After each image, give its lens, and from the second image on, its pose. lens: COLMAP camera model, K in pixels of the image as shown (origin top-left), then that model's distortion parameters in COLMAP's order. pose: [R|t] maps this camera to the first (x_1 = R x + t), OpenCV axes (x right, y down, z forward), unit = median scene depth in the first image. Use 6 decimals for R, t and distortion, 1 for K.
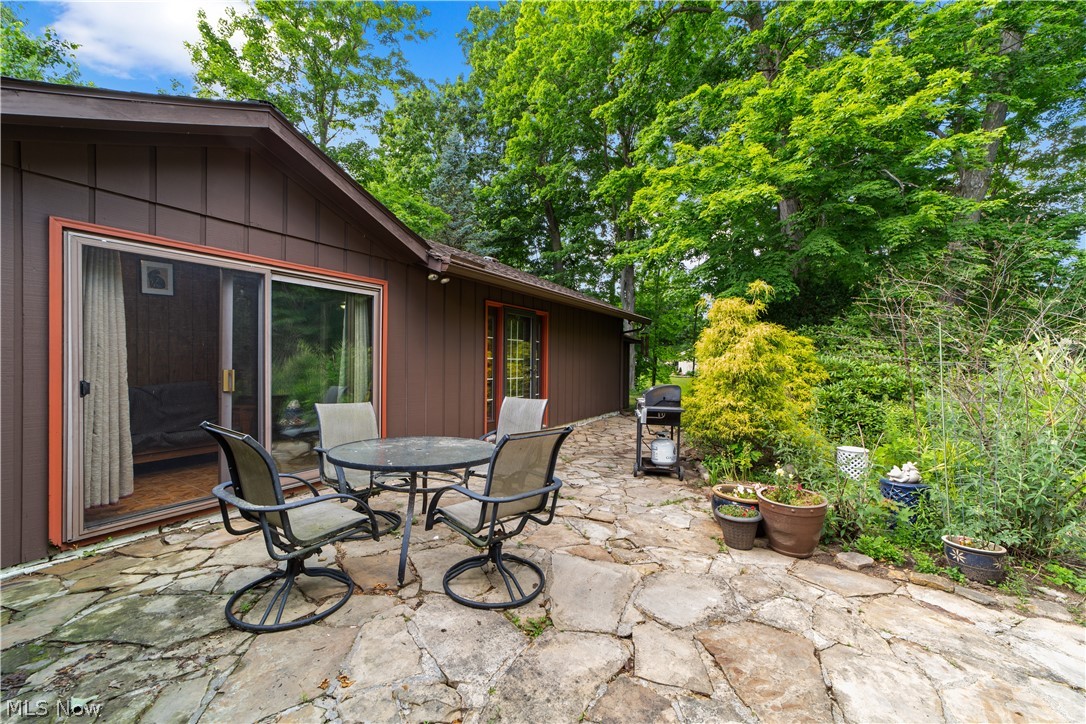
lens RADIAL K [[430.2, 0, 543.0], [0, 430.2, 362.0], [0, 0, 1]] dist [-0.000927, 0.005467]
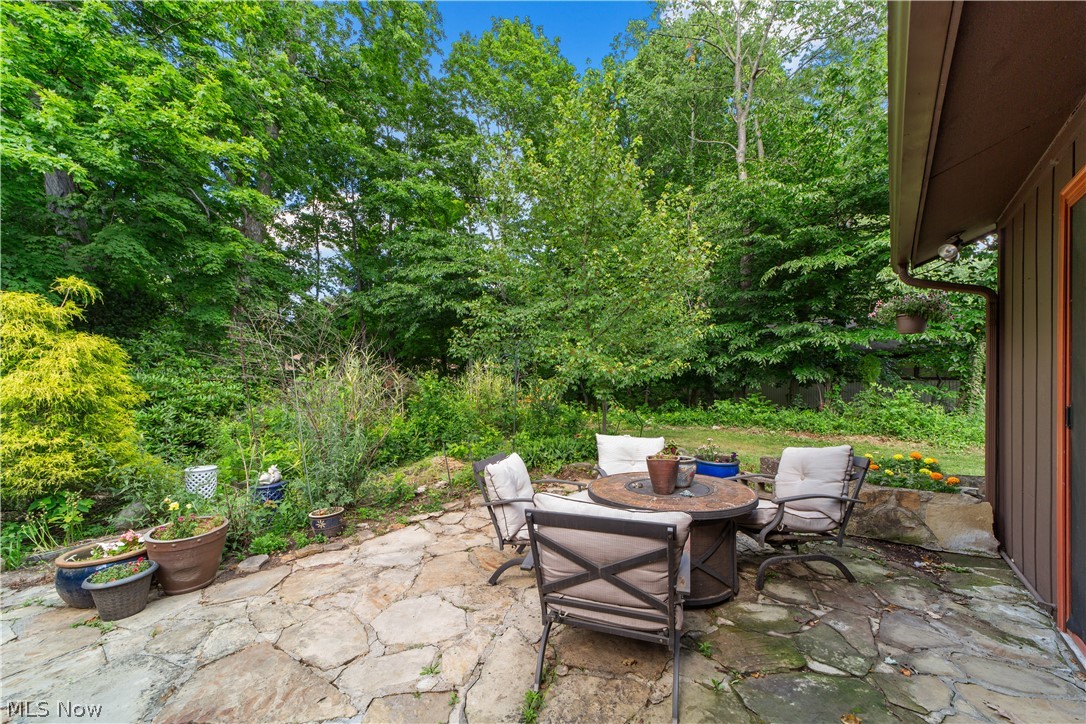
lens RADIAL K [[458.6, 0, 543.0], [0, 458.6, 362.0], [0, 0, 1]] dist [-0.000110, 0.000073]
pose [[0.096072, 0.019840, 0.995177, -0.336612], [0.009107, 0.999742, -0.020811, -0.019578], [-0.995333, 0.011063, 0.095867, 0.131575]]
